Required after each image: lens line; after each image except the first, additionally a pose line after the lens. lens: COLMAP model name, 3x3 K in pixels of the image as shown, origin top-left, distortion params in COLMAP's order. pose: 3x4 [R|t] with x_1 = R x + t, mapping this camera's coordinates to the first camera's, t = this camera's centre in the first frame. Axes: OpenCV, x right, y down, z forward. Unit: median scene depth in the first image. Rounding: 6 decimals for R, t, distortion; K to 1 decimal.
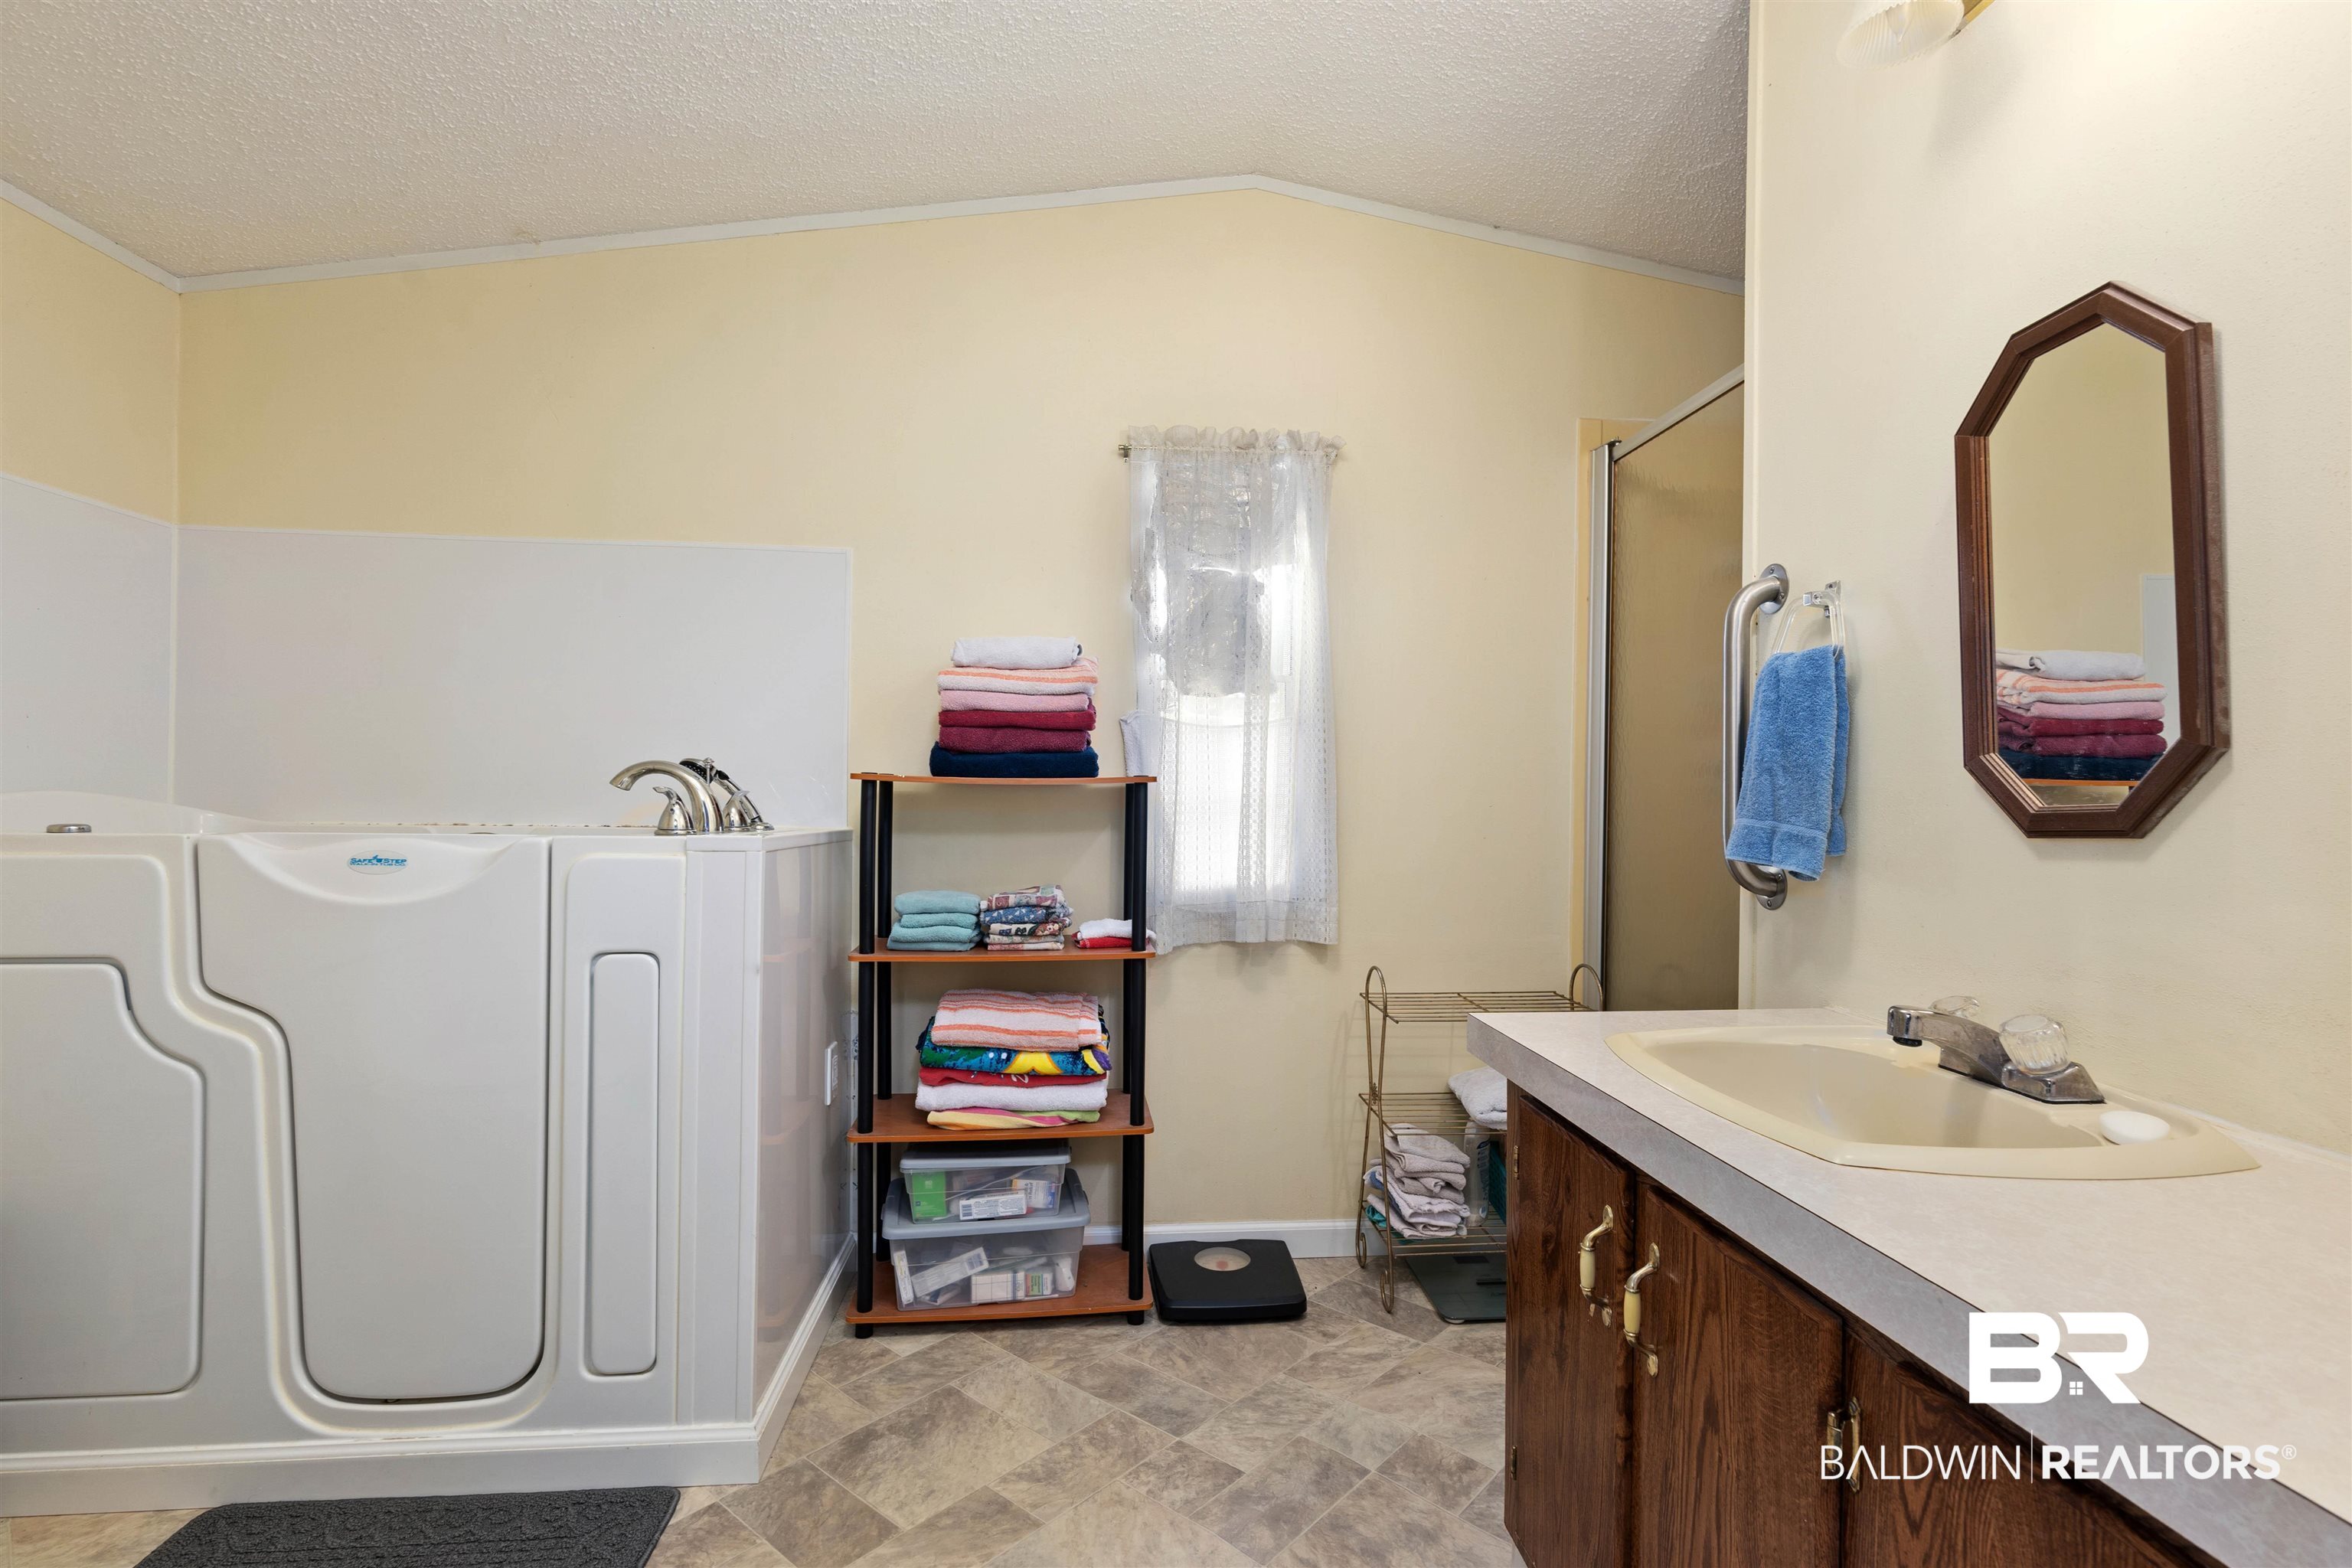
lens RADIAL K [[1044.6, 0, 1140.4], [0, 1044.6, 789.0], [0, 0, 1]] dist [-0.002178, -0.000642]
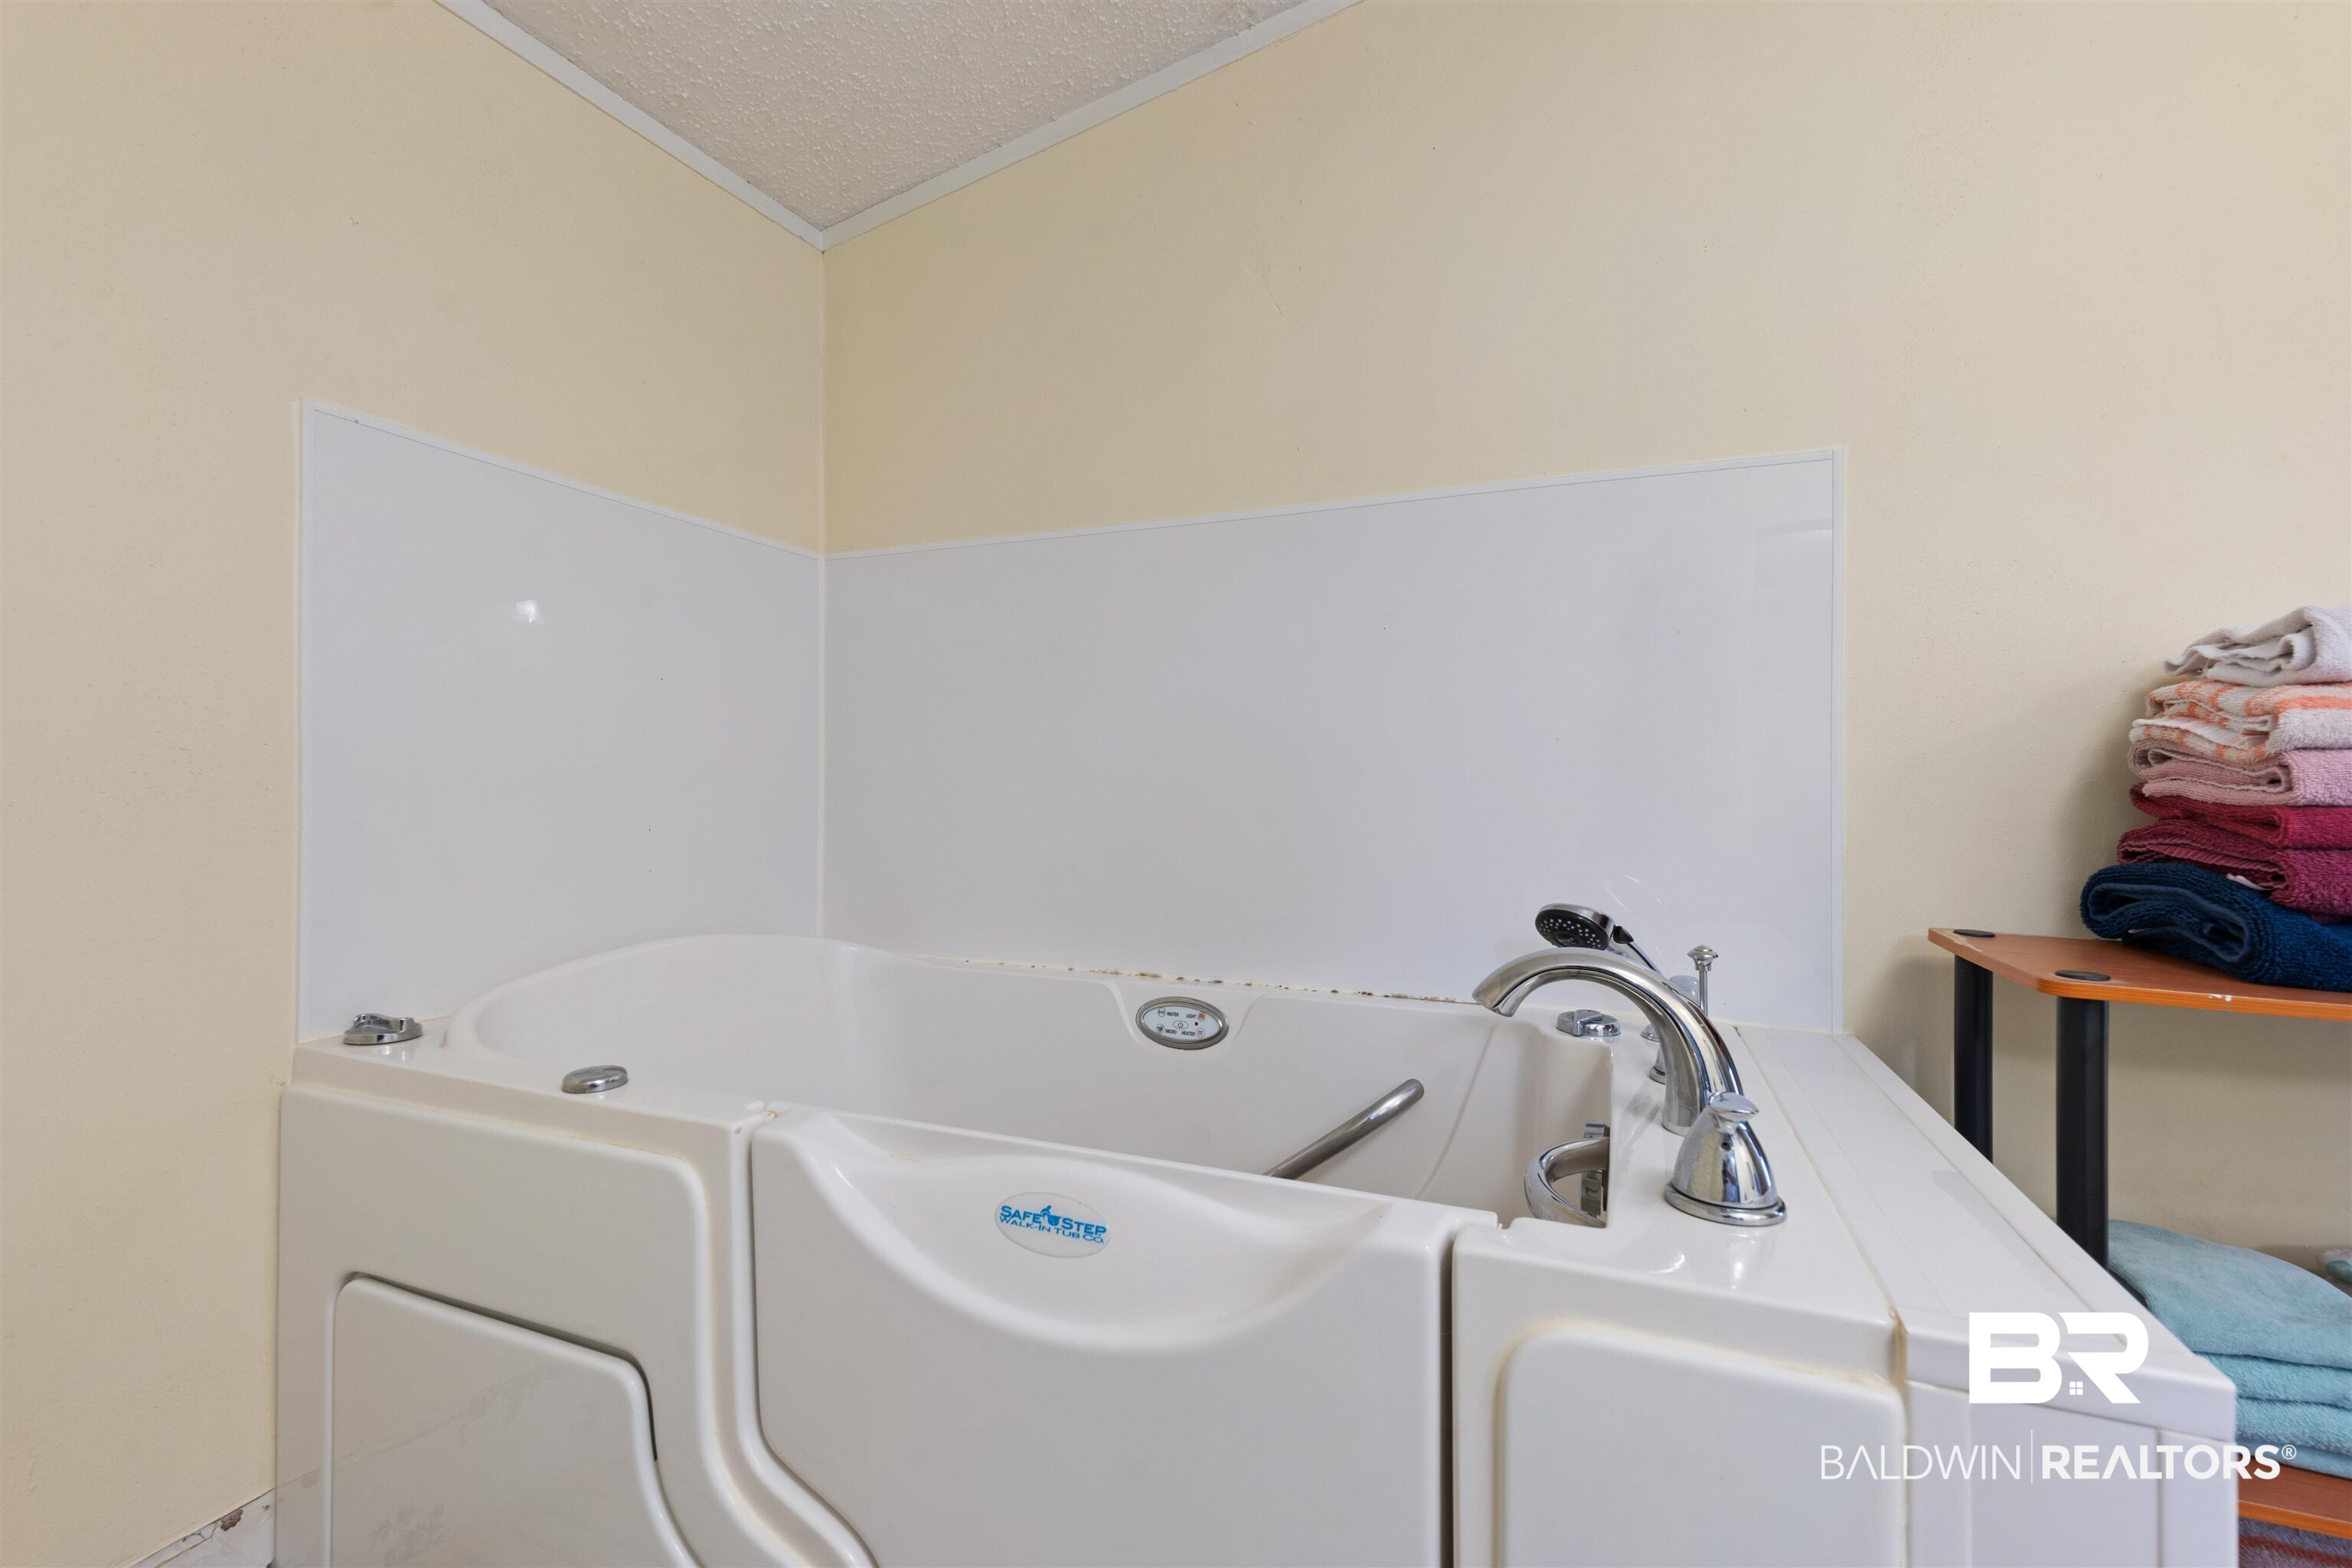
lens RADIAL K [[1029.6, 0, 1166.9], [0, 1029.6, 764.8], [0, 0, 1]] dist [-0.002001, -0.000034]
pose [[0.877360, -0.018830, -0.479463, -0.400311], [0.008291, 0.999675, -0.024088, -0.092381], [0.479760, 0.017159, 0.877232, 0.537460]]
